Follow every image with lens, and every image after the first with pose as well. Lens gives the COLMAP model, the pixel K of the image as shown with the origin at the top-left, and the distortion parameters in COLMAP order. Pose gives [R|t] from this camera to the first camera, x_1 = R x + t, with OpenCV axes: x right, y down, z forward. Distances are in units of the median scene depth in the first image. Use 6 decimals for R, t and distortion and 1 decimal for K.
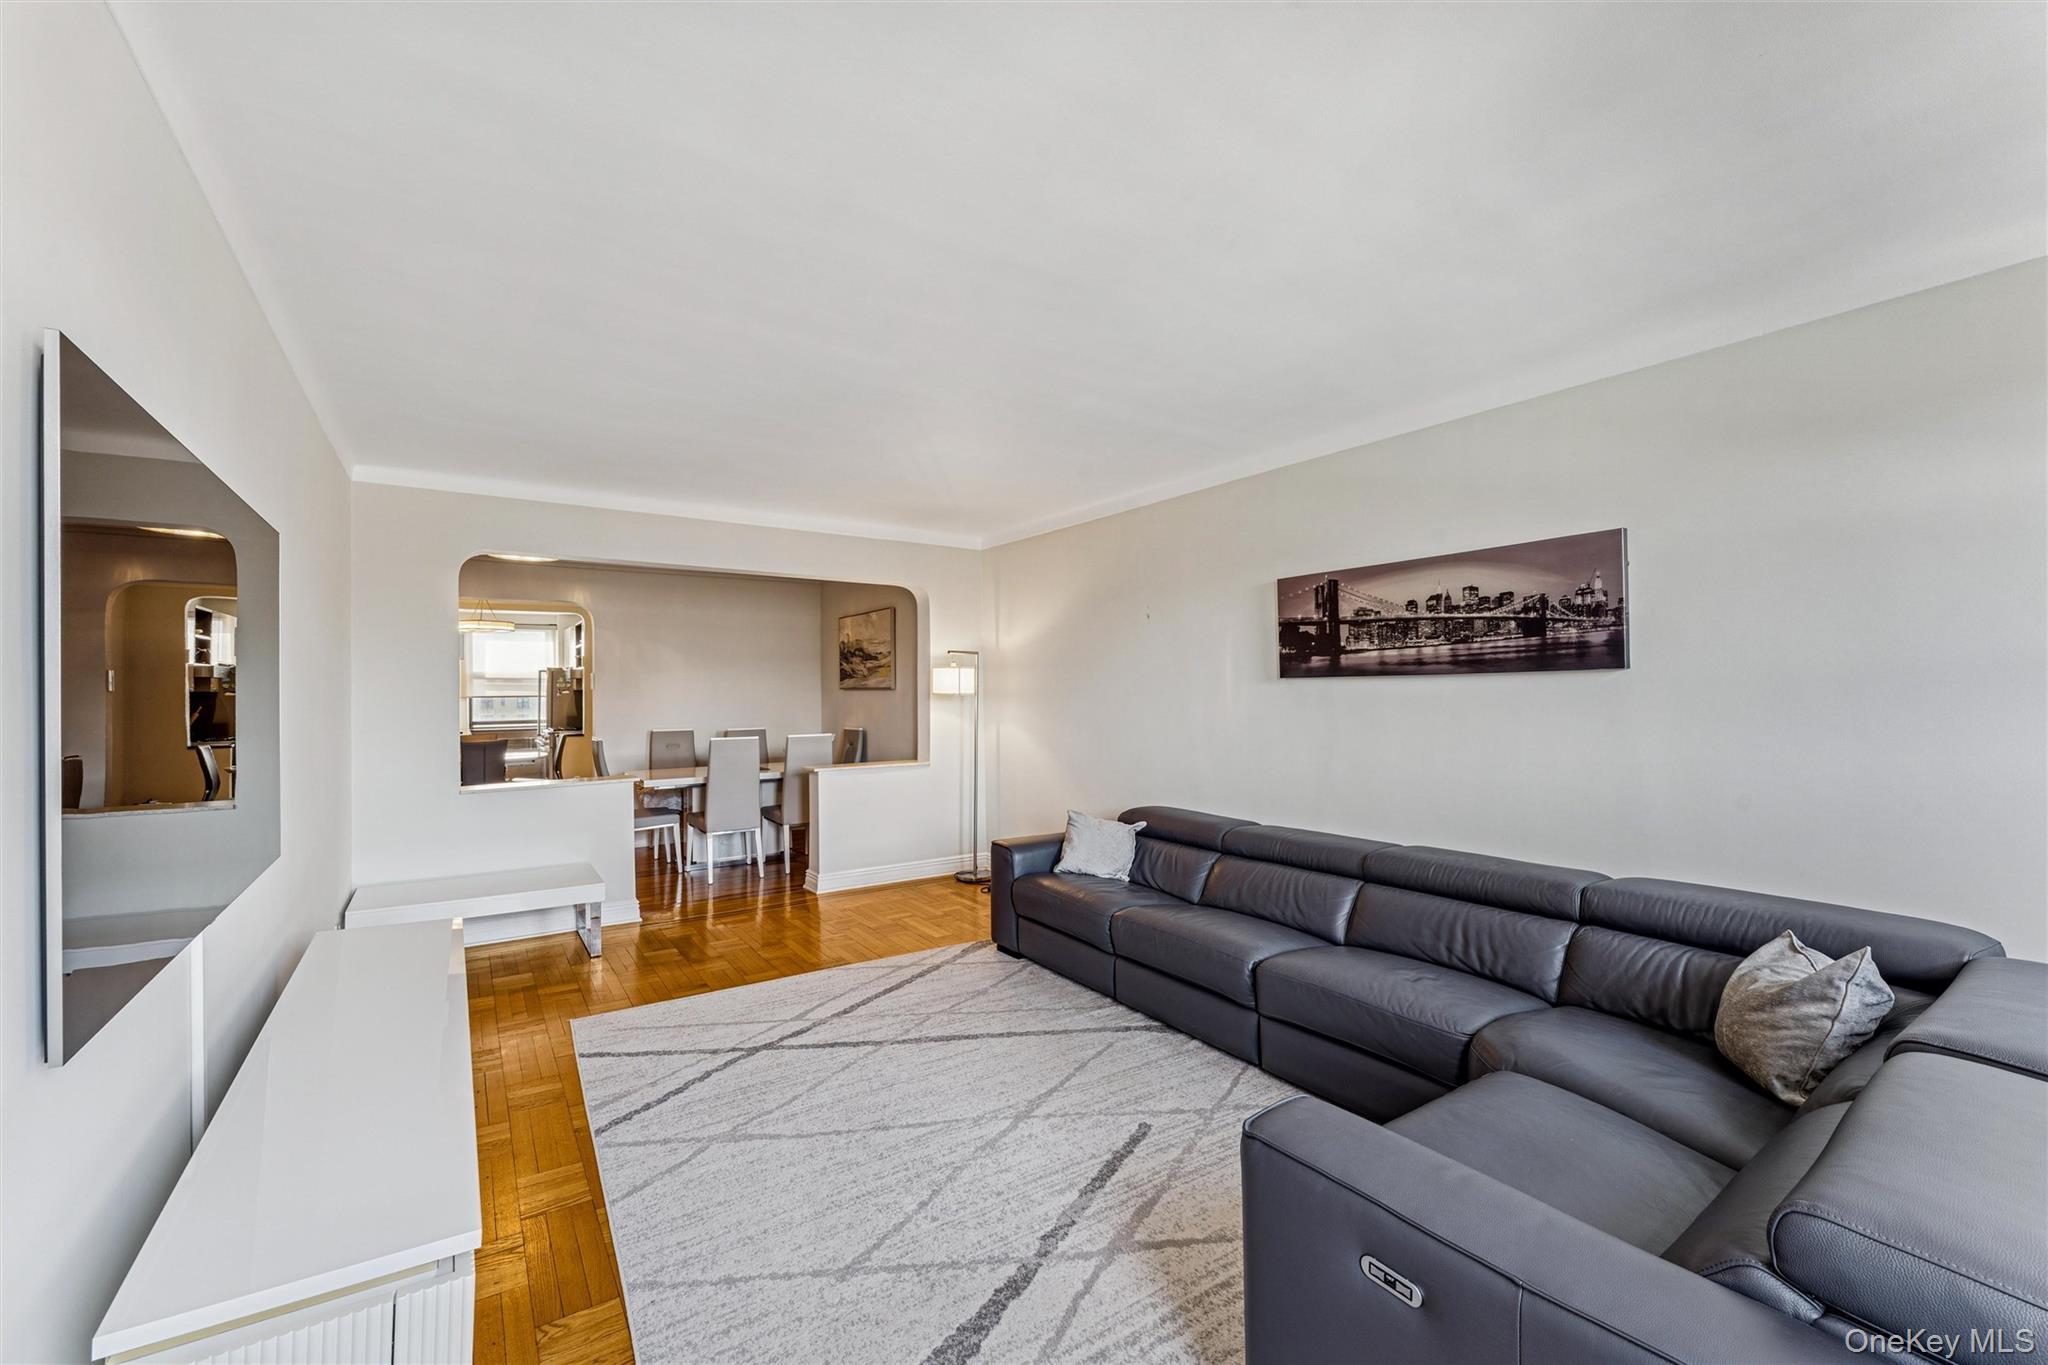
lens RADIAL K [[809.3, 0, 1004.3], [0, 809.3, 693.6], [0, 0, 1]] dist [-0.001223, -0.000208]
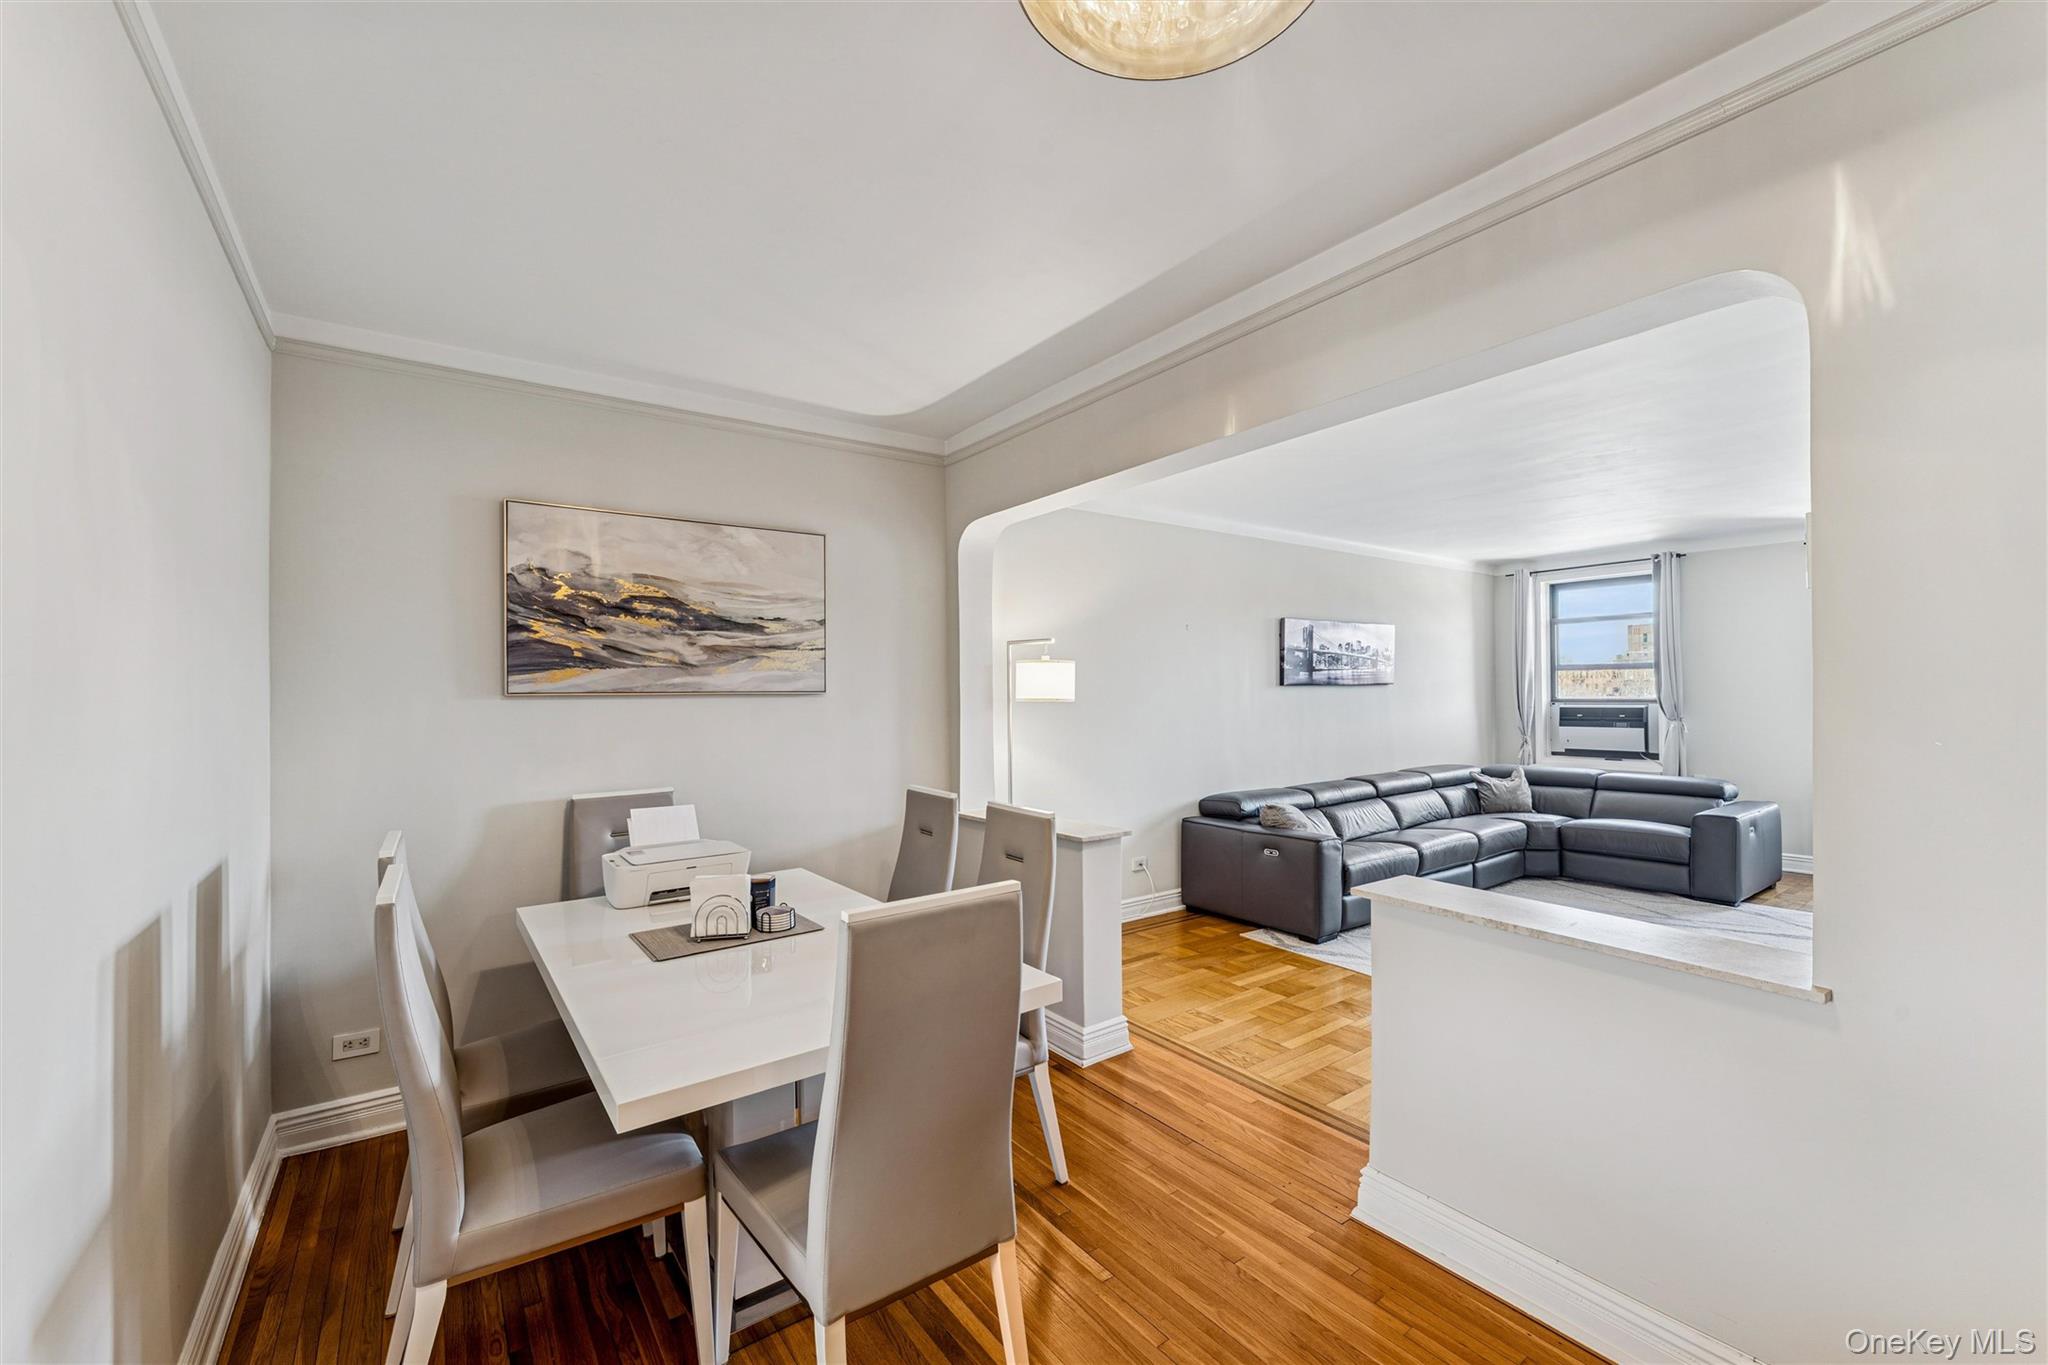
lens RADIAL K [[827.6, 0, 1039.1], [0, 827.6, 687.2], [0, 0, 1]] dist [-0.006025, -0.000140]
pose [[-0.049125, 0.010435, 0.998738, -1.302993], [0.011345, 0.999887, -0.009889, -0.006549], [-0.998728, 0.010845, -0.049237, 1.735622]]
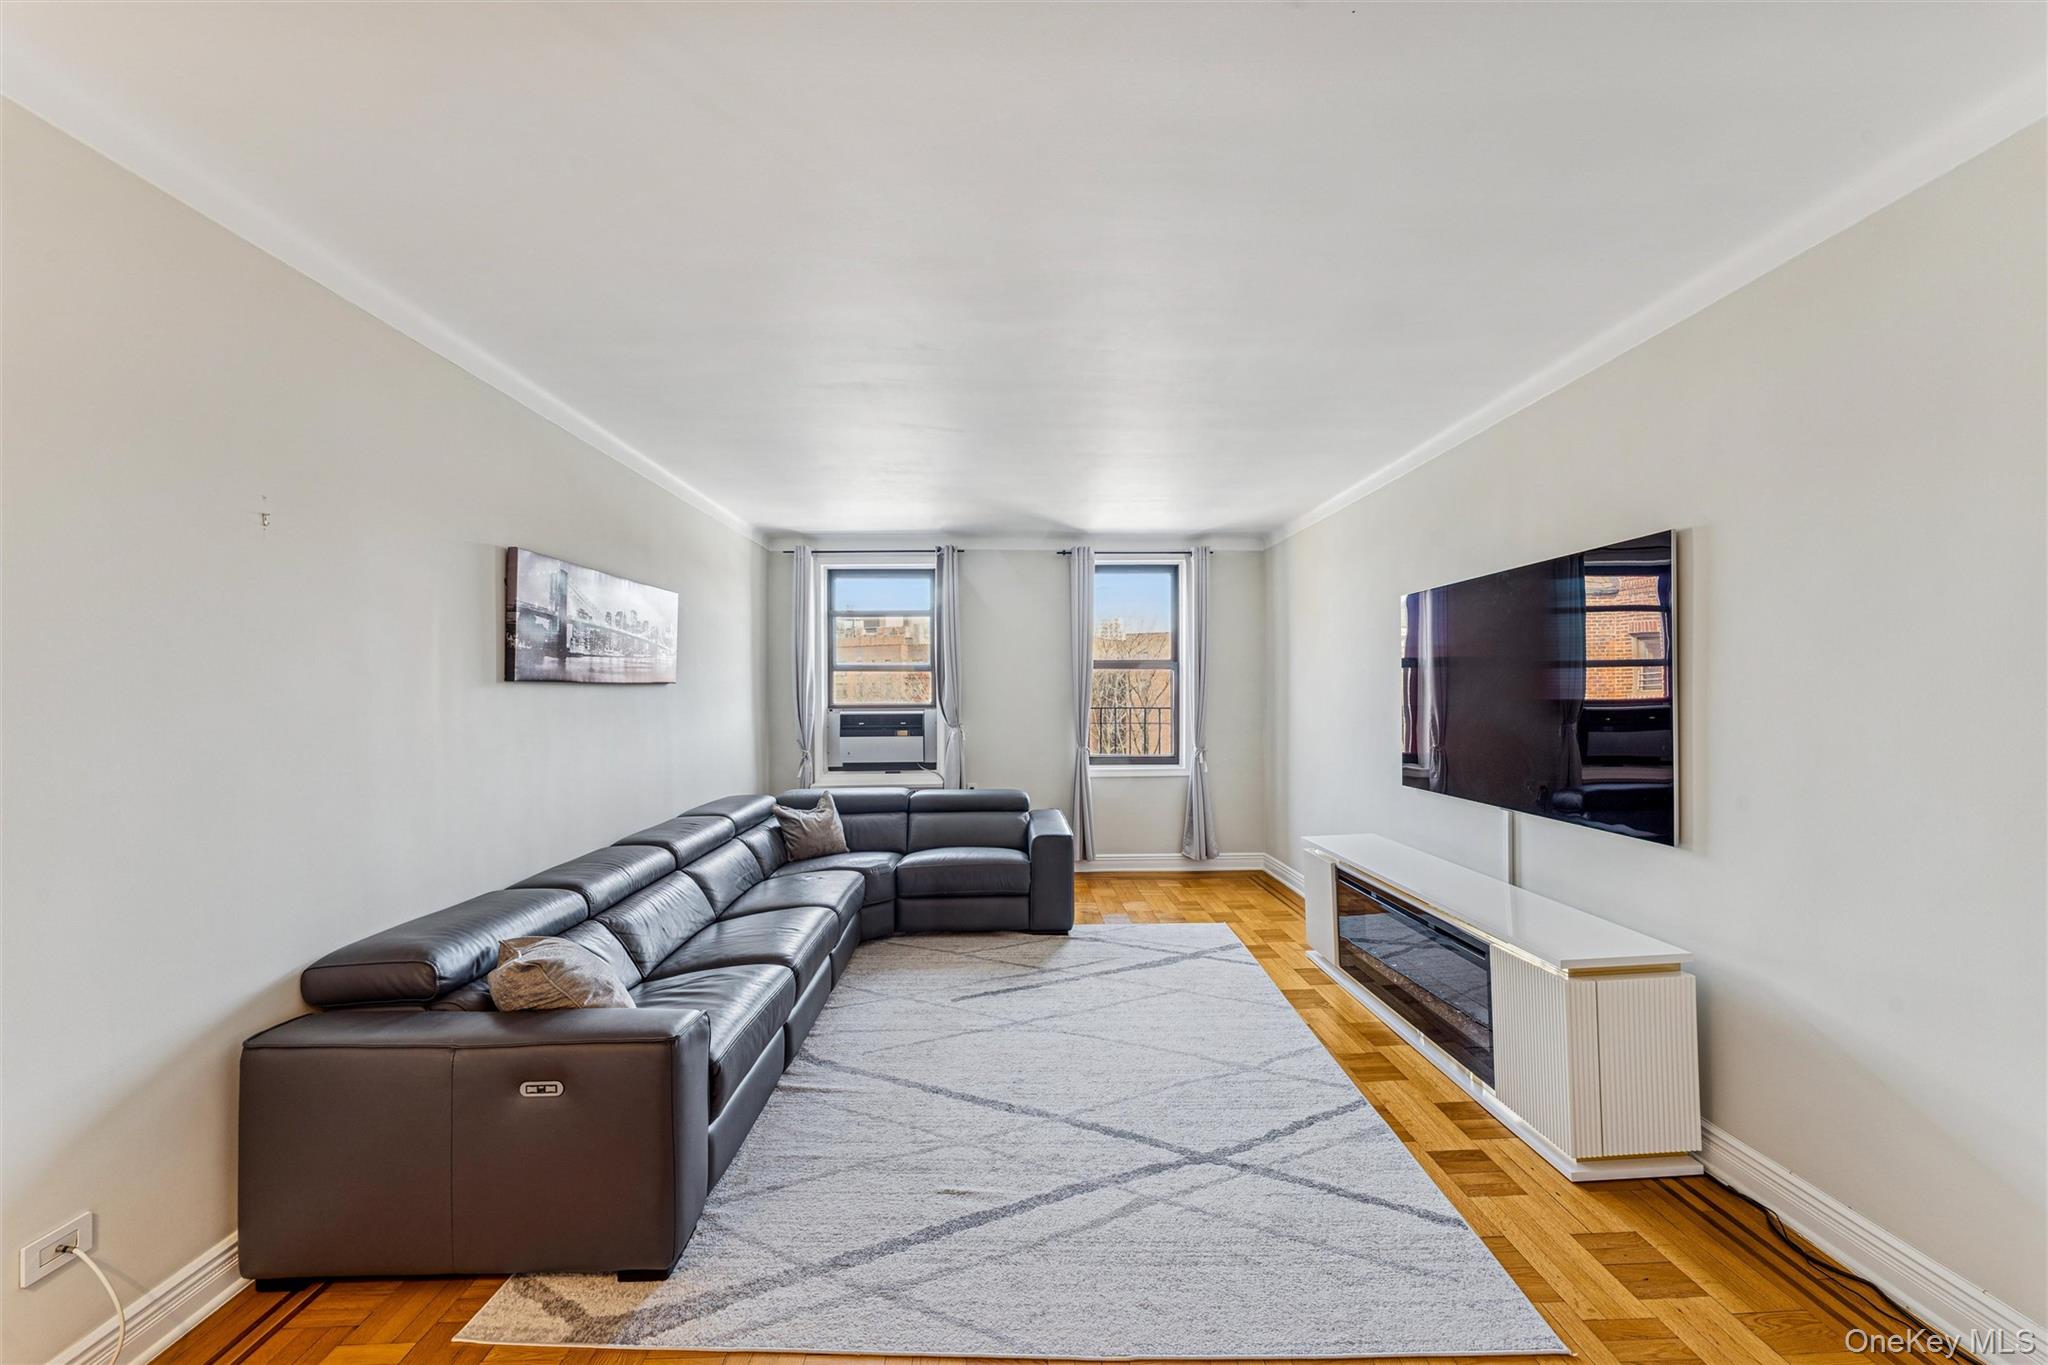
lens RADIAL K [[809.3, 0, 1004.3], [0, 809.3, 693.6], [0, 0, 1]] dist [-0.001223, -0.000208]
pose [[-0.832360, 0.006059, 0.554202, -0.510382], [0.008051, 0.999967, 0.001158, -0.005124], [-0.554177, 0.005426, -0.832381, 1.564488]]
